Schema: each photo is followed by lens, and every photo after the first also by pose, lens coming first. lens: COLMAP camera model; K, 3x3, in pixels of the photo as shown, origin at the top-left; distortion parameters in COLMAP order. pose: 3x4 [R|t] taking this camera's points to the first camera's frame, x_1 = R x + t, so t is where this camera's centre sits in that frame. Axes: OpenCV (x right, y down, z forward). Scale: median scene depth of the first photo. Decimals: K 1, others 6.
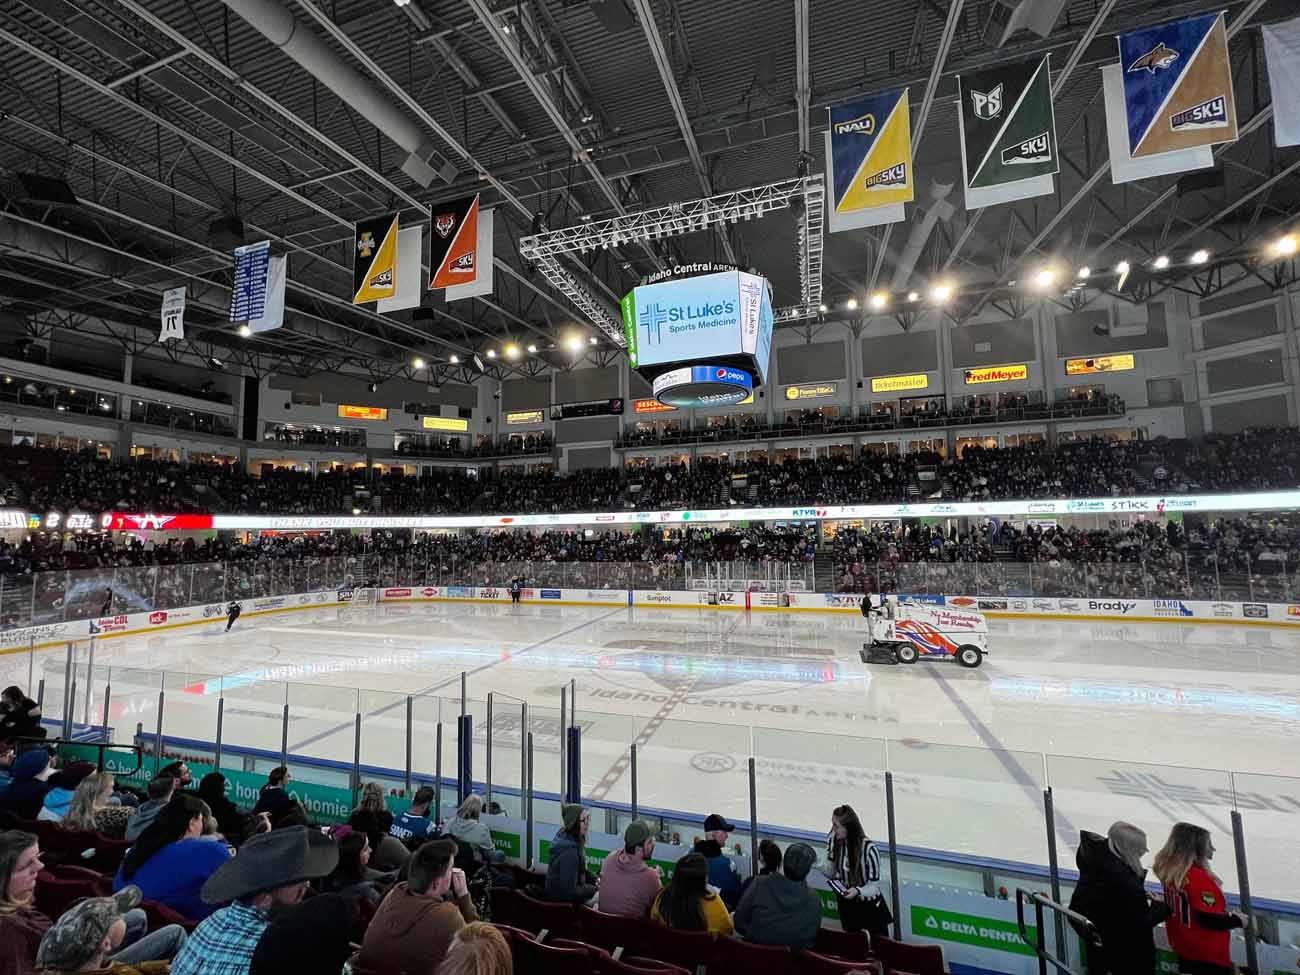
lens RADIAL K [[515.2, 0, 653.5], [0, 515.2, 493.8], [0, 0, 1]] dist [-0.001369, 0.000268]
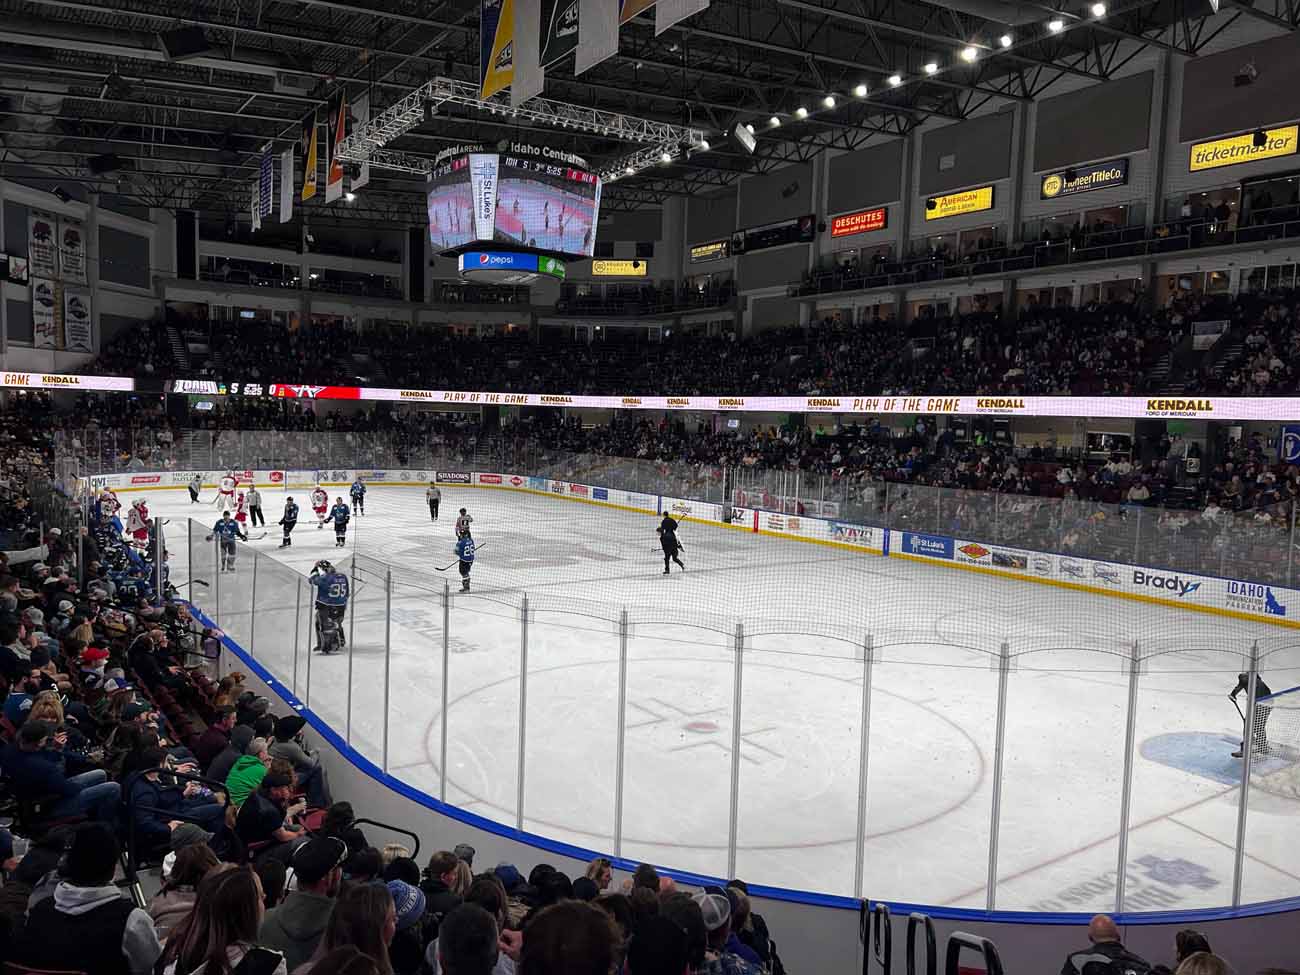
lens RADIAL K [[949.2, 0, 650.0], [0, 949.2, 487.5], [0, 0, 1]] dist [0.088082, -0.139602]
pose [[0.798063, 0.086859, -0.596281, 0.962697], [0.000424, 0.989475, 0.144702, -0.042839], [0.602574, -0.115734, 0.789627, -0.184887]]
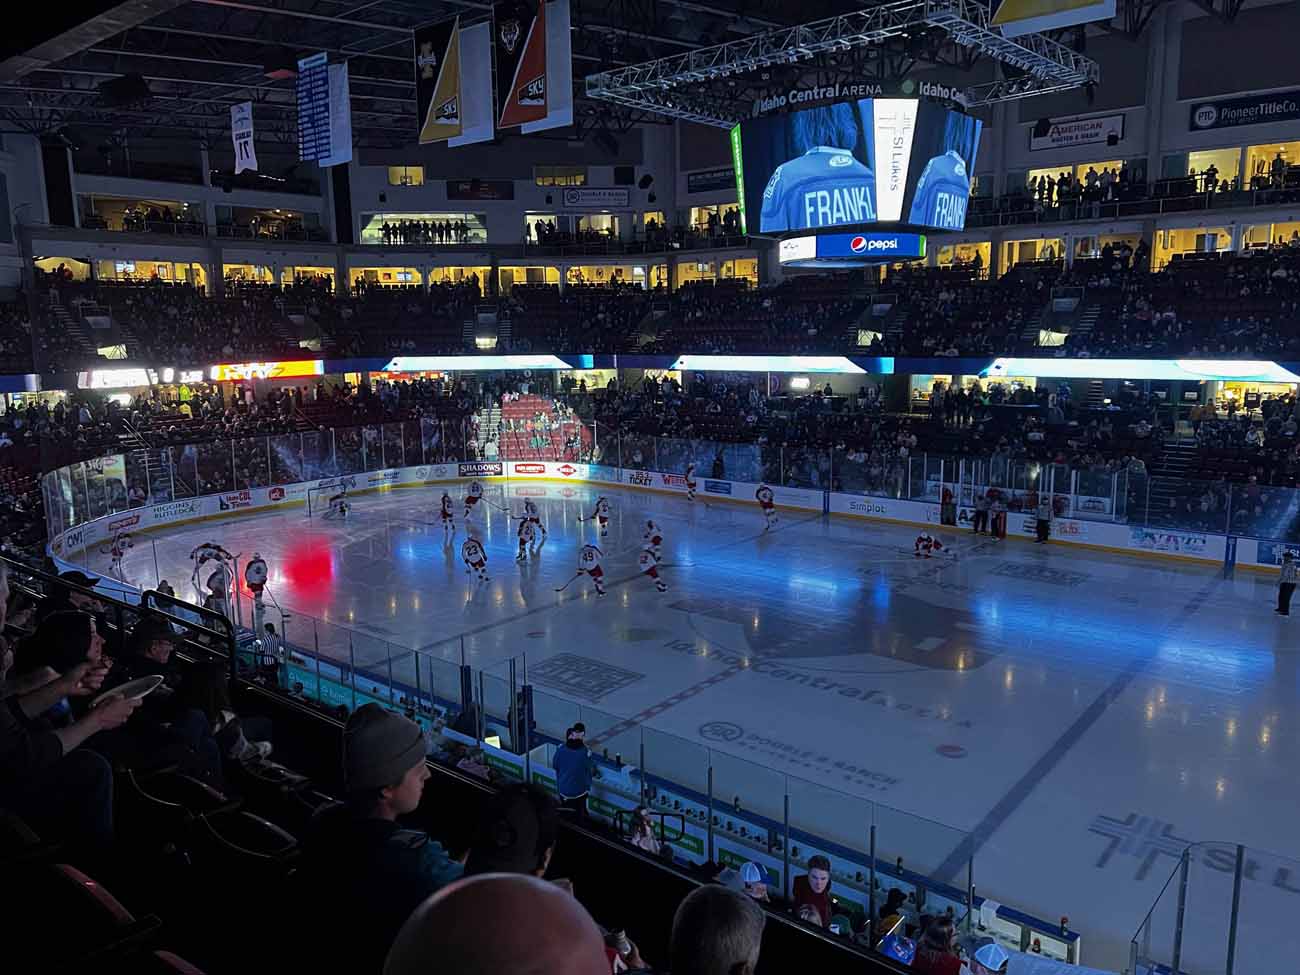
lens RADIAL K [[949.2, 0, 650.0], [0, 949.2, 487.5], [0, 0, 1]] dist [0.088082, -0.139602]
pose [[0.926555, 0.065544, -0.370404, 0.238018], [0.028665, 0.969536, 0.243267, -0.149603], [0.375065, -0.236018, 0.896450, -0.230695]]
